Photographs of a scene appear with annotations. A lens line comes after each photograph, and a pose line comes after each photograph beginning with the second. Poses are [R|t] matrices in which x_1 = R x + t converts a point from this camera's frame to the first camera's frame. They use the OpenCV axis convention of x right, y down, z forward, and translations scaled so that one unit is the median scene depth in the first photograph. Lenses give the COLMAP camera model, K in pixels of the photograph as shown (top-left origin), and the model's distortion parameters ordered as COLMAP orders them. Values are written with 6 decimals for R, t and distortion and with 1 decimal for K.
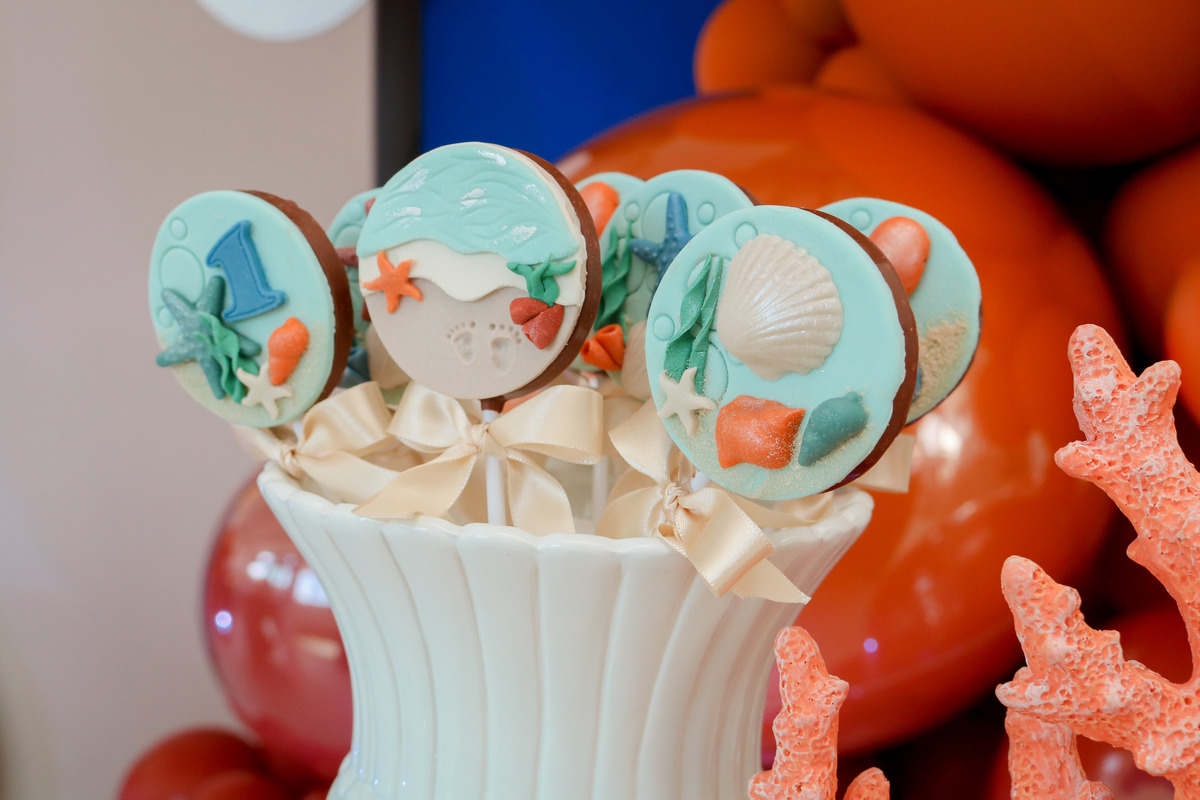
lens RADIAL K [[1451.3, 0, 604.5], [0, 1451.3, 404.1], [0, 0, 1]] dist [-0.014560, 0.000000]
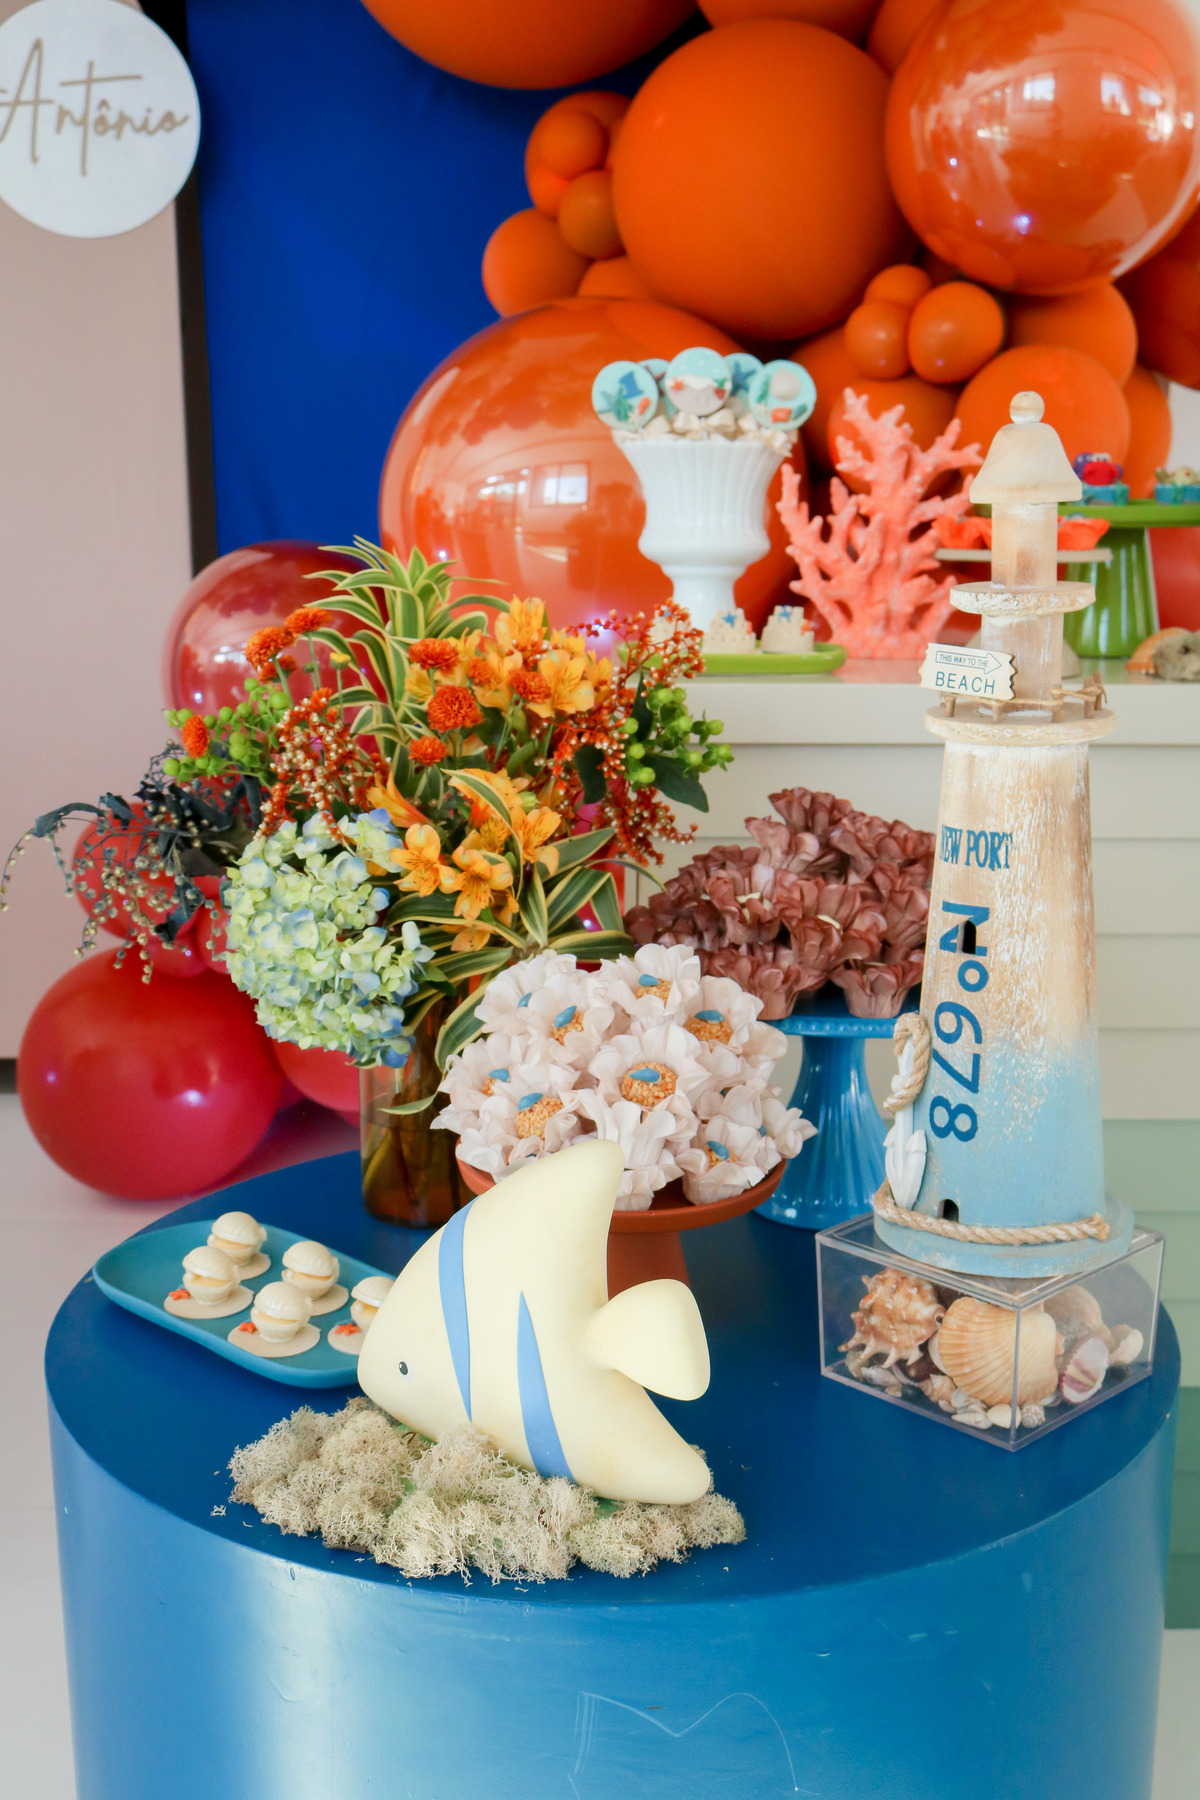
lens RADIAL K [[2176.9, 0, 600.9], [0, 2176.9, 901.4], [0, 0, 1]] dist [-0.014560, 0.000000]
pose [[0.934527, -0.091043, 0.344050, -2.513379], [0.067620, 0.994539, 0.079502, 0.828206], [-0.349409, -0.051032, 0.935579, -4.530031]]
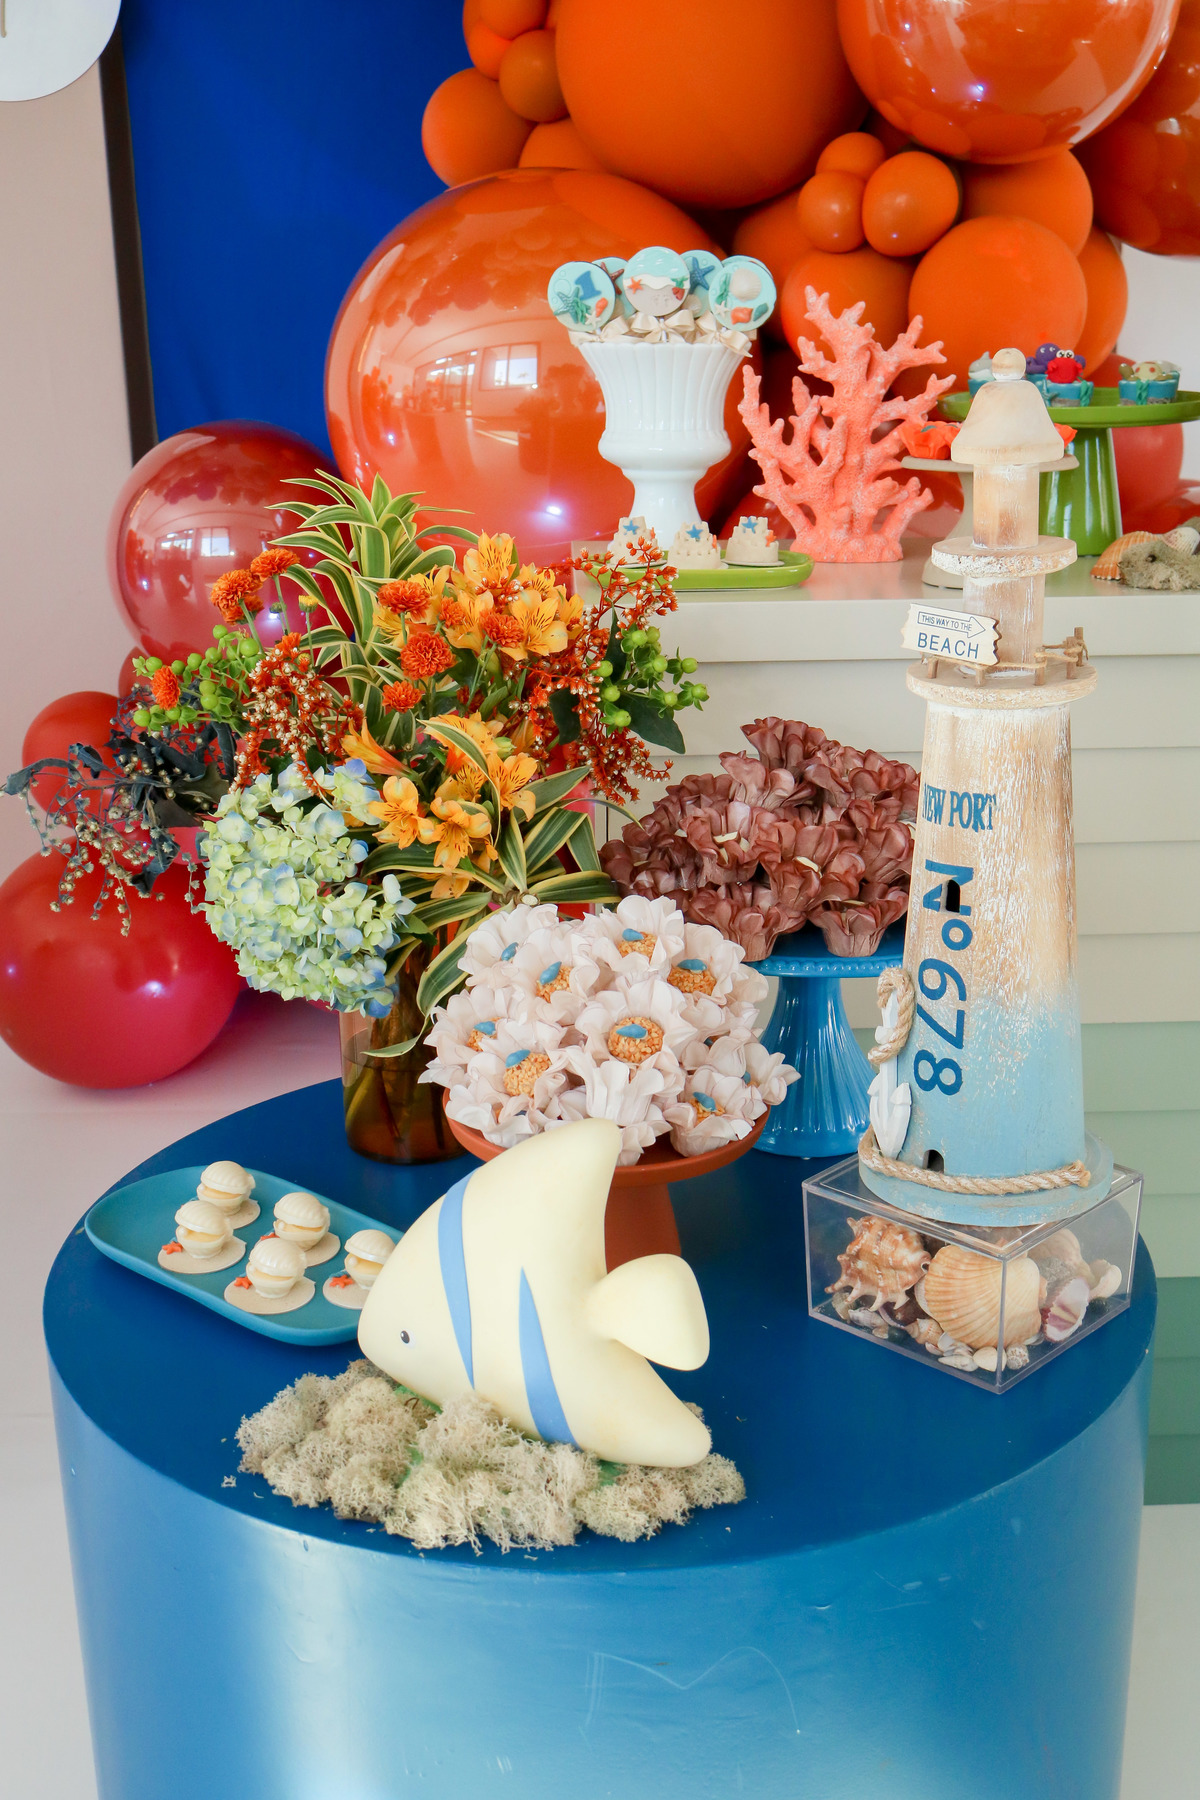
lens RADIAL K [[2176.9, 0, 605.4], [0, 2176.9, 909.5], [0, 0, 1]] dist [-0.014560, 0.000000]
pose [[0.921212, -0.142766, 0.361920, -2.563771], [0.085638, 0.981833, 0.169324, 0.560648], [-0.379518, -0.124989, 0.916703, -4.485857]]
